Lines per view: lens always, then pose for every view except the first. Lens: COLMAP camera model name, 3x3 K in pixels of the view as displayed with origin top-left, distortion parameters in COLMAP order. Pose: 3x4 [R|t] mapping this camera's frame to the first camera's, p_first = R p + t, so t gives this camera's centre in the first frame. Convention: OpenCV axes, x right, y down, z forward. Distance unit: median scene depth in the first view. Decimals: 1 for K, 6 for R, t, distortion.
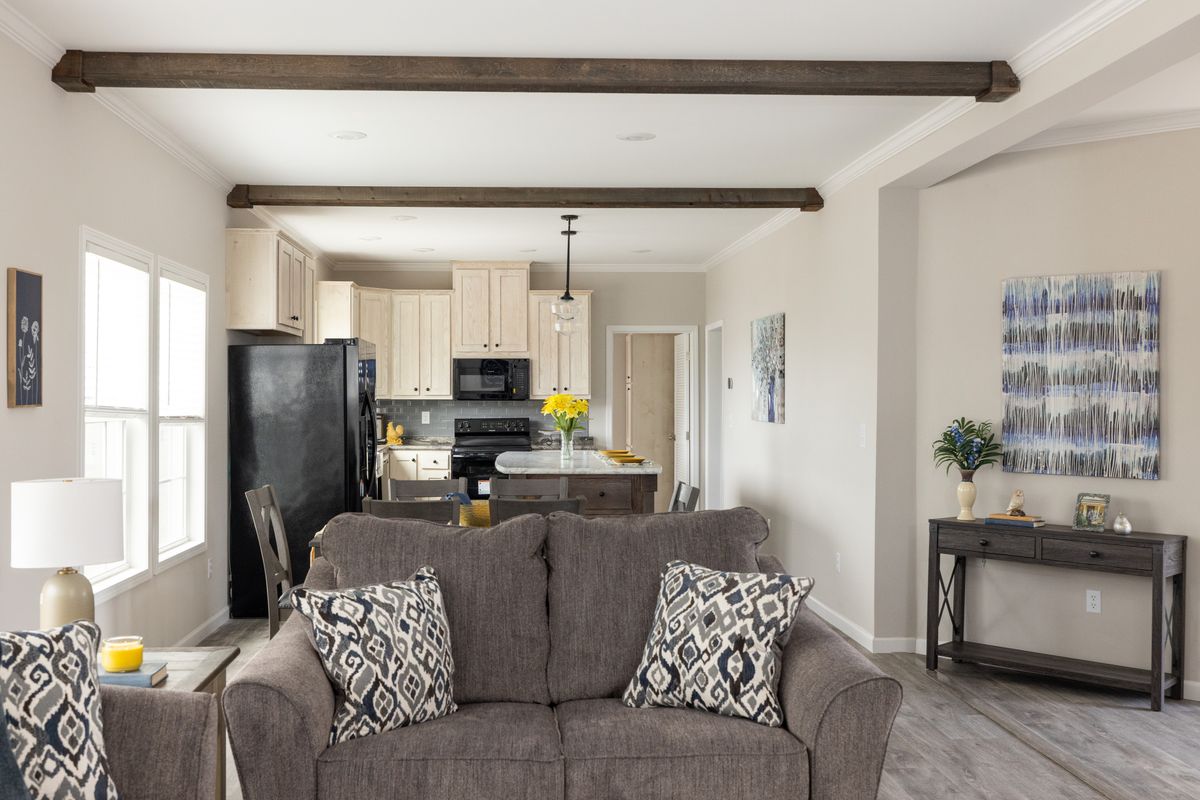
lens RADIAL K [[1171.0, 0, 598.1], [0, 1171.0, 386.8], [0, 0, 1]] dist [0.005510, 0.009988]
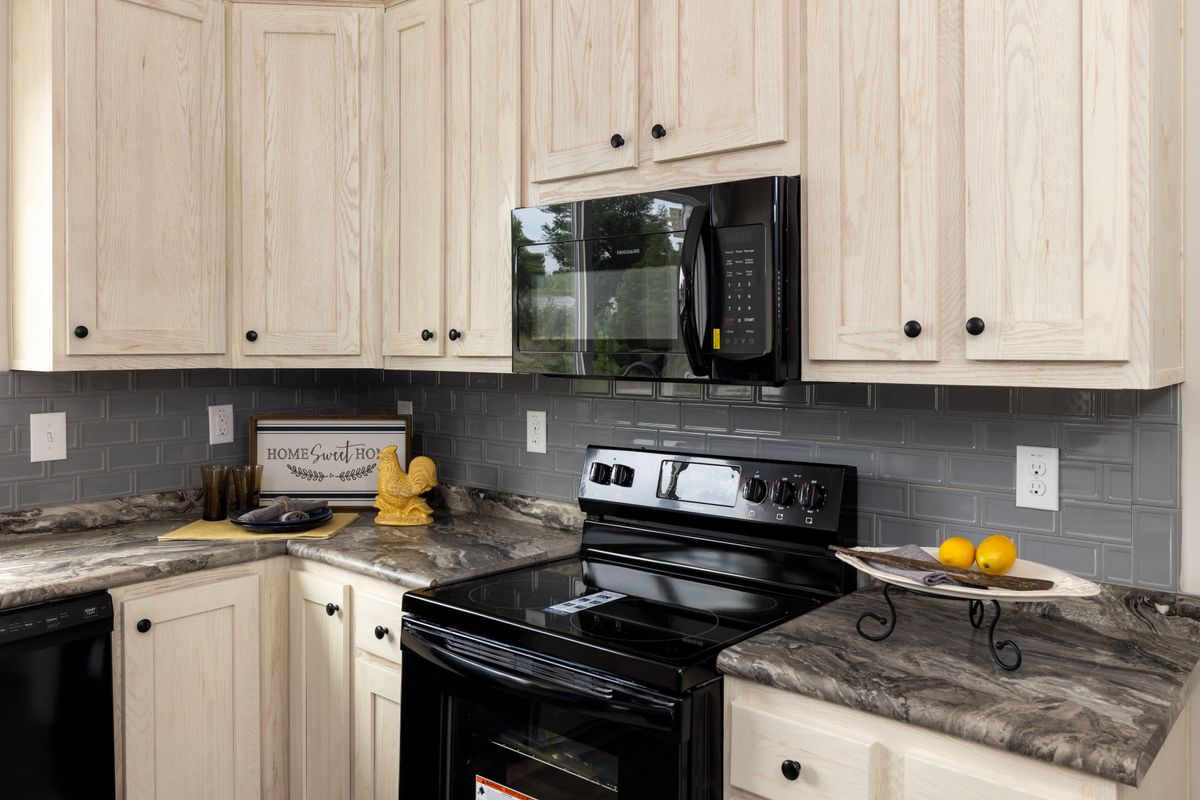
lens RADIAL K [[955.6, 0, 598.0], [0, 955.6, 346.8], [0, 0, 1]] dist [0.005386, 0.001918]
pose [[0.718289, 0.001298, -0.695744, 0.147869], [0.008294, 0.999911, 0.010428, 0.014295], [0.695696, -0.013261, 0.718214, 4.268861]]
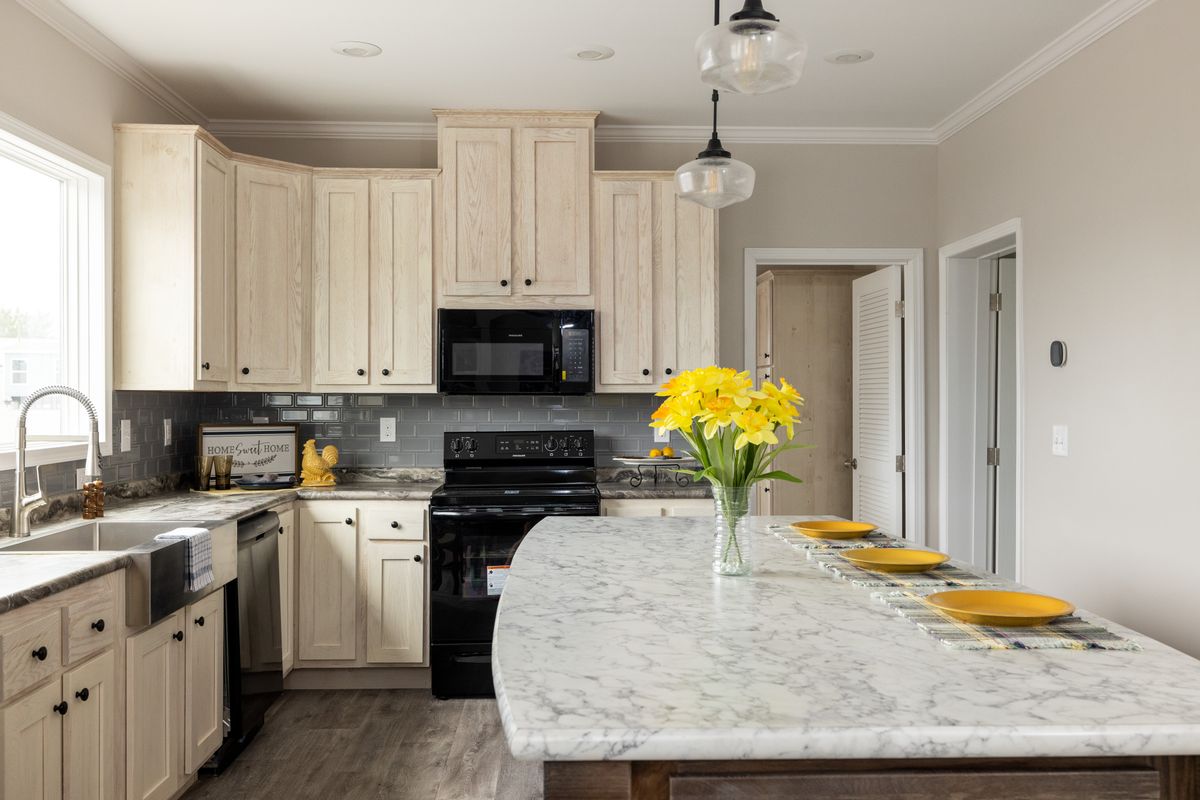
lens RADIAL K [[1096.5, 0, 629.0], [0, 1096.5, 393.7], [0, 0, 1]] dist [0.000267, 0.000159]
pose [[0.999951, -0.000436, -0.009938, -0.196739], [0.000468, 0.999994, 0.003309, 0.047034], [0.009936, -0.003314, 0.999945, 2.688951]]
